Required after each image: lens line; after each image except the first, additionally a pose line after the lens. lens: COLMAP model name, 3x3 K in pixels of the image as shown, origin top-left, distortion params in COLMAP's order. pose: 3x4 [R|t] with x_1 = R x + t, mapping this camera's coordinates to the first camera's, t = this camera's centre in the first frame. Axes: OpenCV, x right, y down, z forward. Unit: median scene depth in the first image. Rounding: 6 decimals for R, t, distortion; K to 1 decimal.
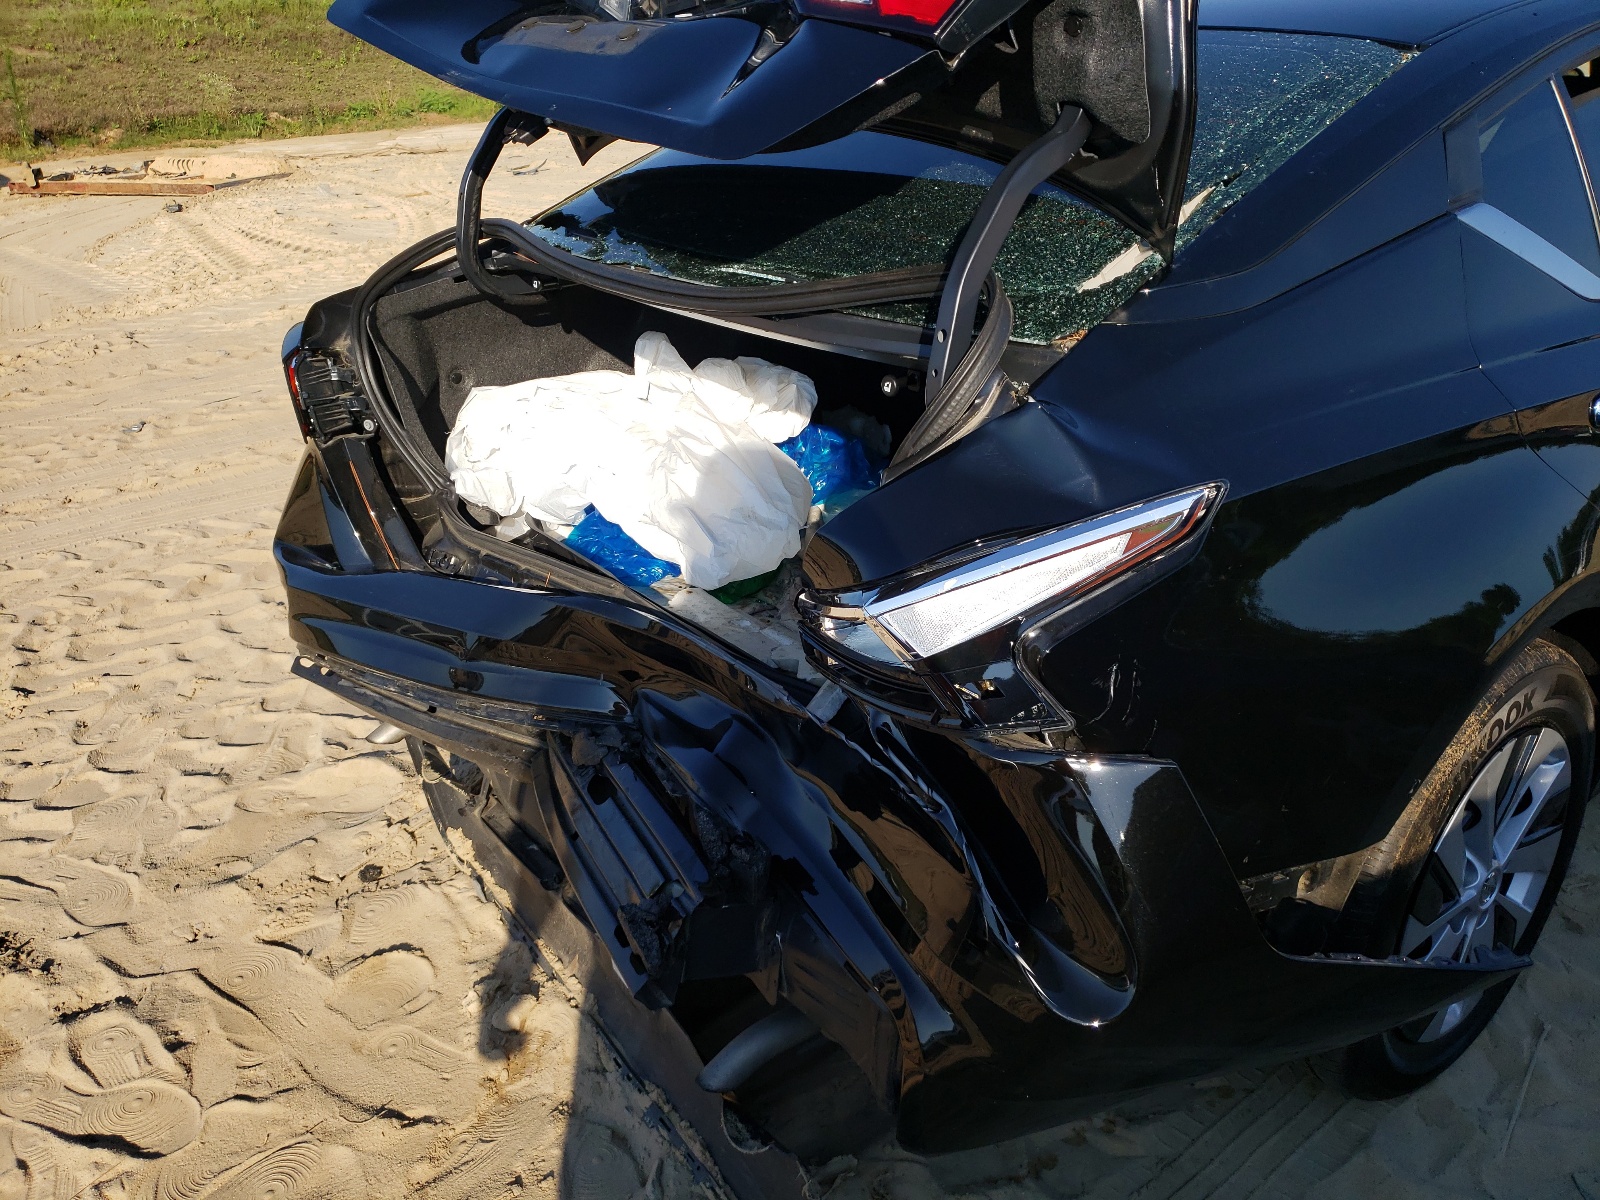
lens RADIAL K [[1240.4, 0, 811.1], [0, 1240.4, 601.7], [0, 0, 1]] dist [-0.000029, 0.016260]
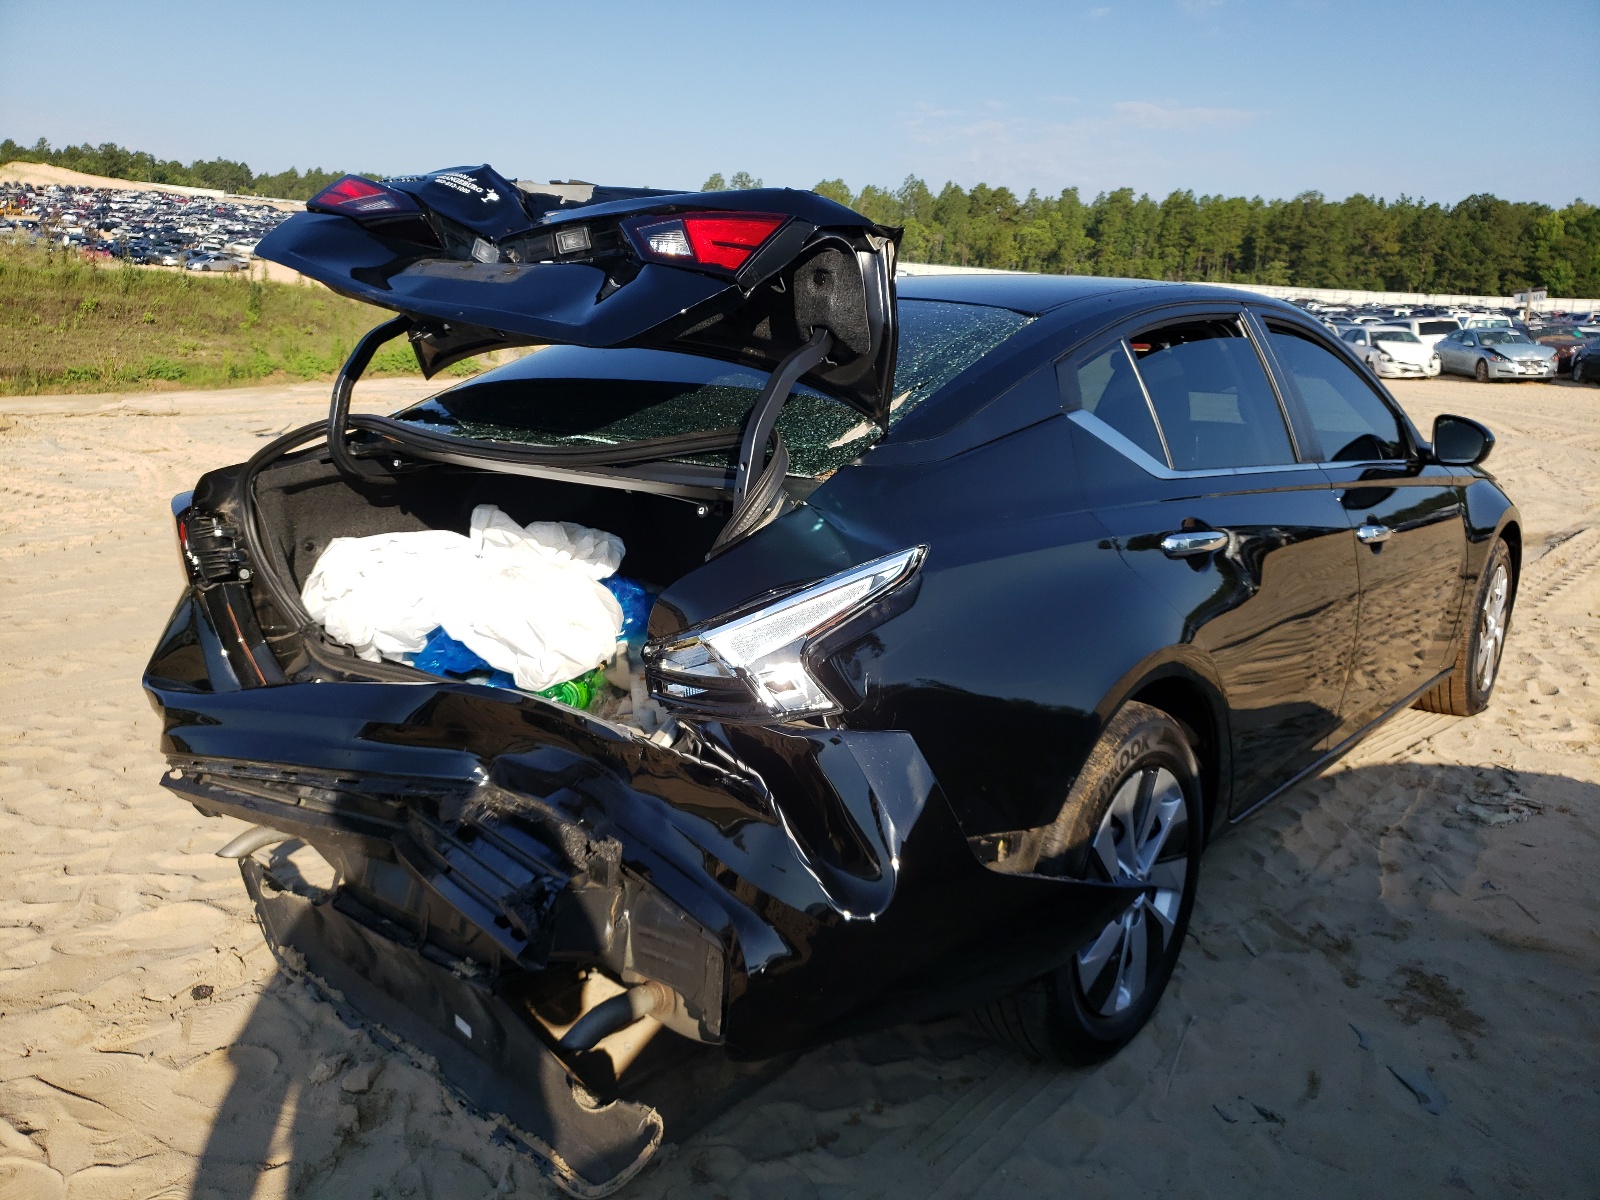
lens RADIAL K [[1240.4, 0, 811.1], [0, 1240.4, 601.7], [0, 0, 1]] dist [-0.000029, 0.016260]
pose [[0.977638, 0.003658, 0.210264, -0.086238], [0.041706, 0.976616, -0.210908, 0.178858], [-0.206118, 0.214961, 0.954624, -0.274428]]
